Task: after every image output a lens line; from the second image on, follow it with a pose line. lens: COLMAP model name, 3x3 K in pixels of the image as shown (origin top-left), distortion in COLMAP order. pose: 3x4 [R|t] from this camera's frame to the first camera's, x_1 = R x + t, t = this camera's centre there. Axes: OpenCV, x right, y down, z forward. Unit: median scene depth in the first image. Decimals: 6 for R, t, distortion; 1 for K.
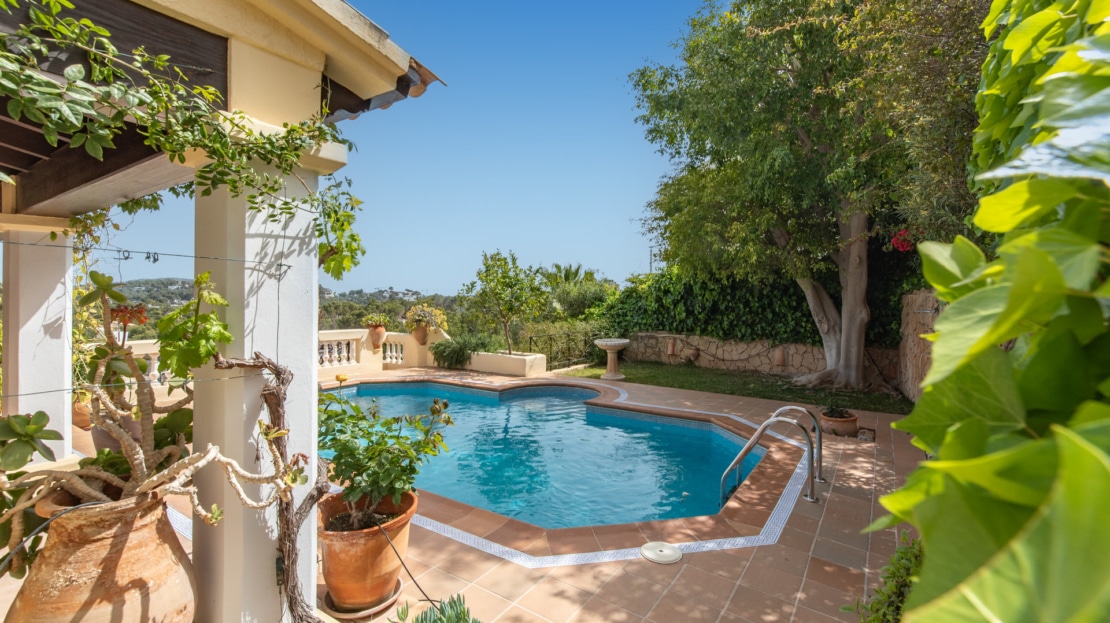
lens RADIAL K [[486.3, 0, 555.0], [0, 486.3, 311.5], [0, 0, 1]] dist [-0.001631, -0.000151]
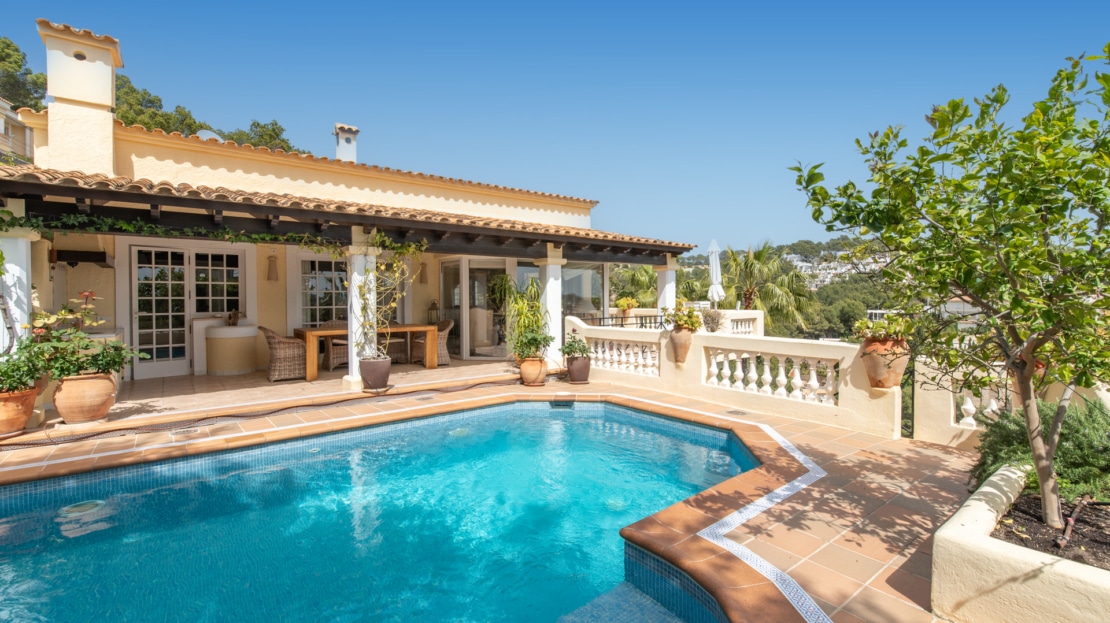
lens RADIAL K [[491.9, 0, 553.6], [0, 491.9, 295.5], [0, 0, 1]] dist [-0.000700, 0.000574]
pose [[-0.303475, -0.006836, -0.952815, 0.193147], [-0.020740, 0.999785, -0.000568, -0.007432], [0.952614, 0.019589, -0.303552, 0.821475]]
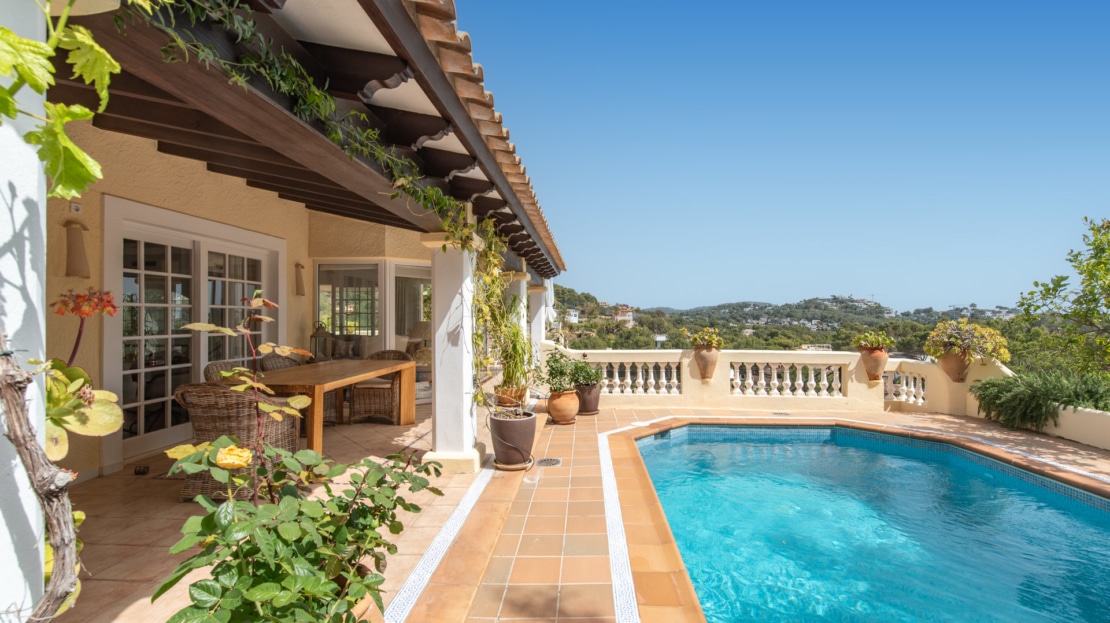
lens RADIAL K [[480.7, 0, 555.0], [0, 480.7, 311.5], [0, 0, 1]] dist [0.000961, 0.000384]
pose [[0.506661, -0.015031, -0.862014, 0.010817], [-0.019885, 0.999378, -0.029114, 0.004728], [0.861916, 0.031892, 0.506047, 0.220864]]
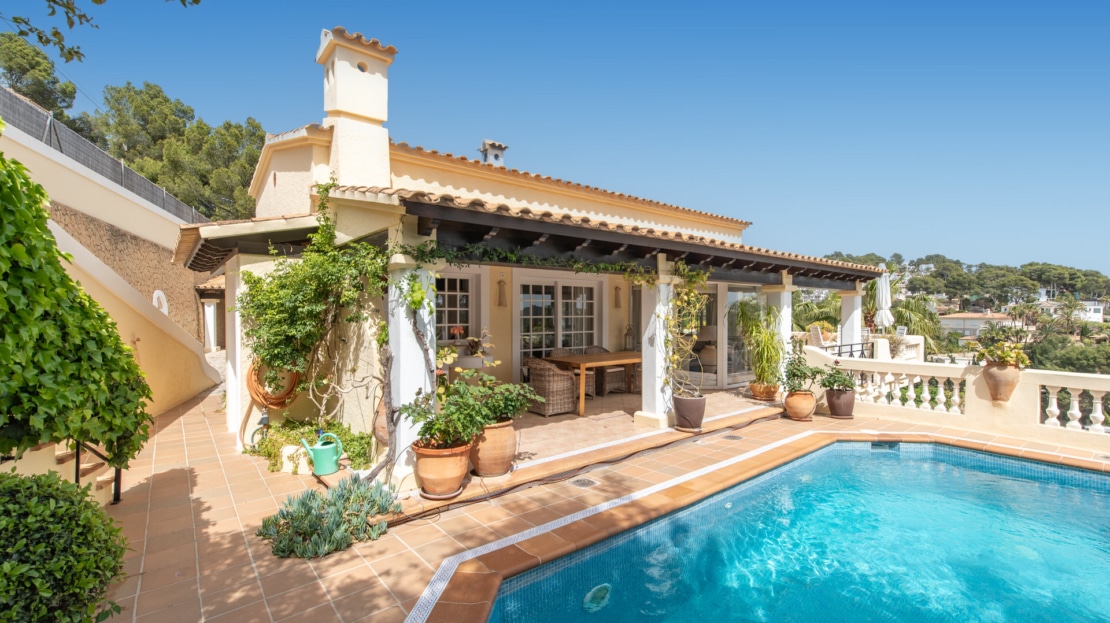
lens RADIAL K [[486.3, 0, 555.0], [0, 486.3, 311.5], [0, 0, 1]] dist [-0.001631, -0.000151]
pose [[-0.291424, -0.003068, -0.956589, 0.270502], [-0.028979, 0.999564, 0.005622, -0.022241], [0.956155, 0.029360, -0.291386, 0.413976]]
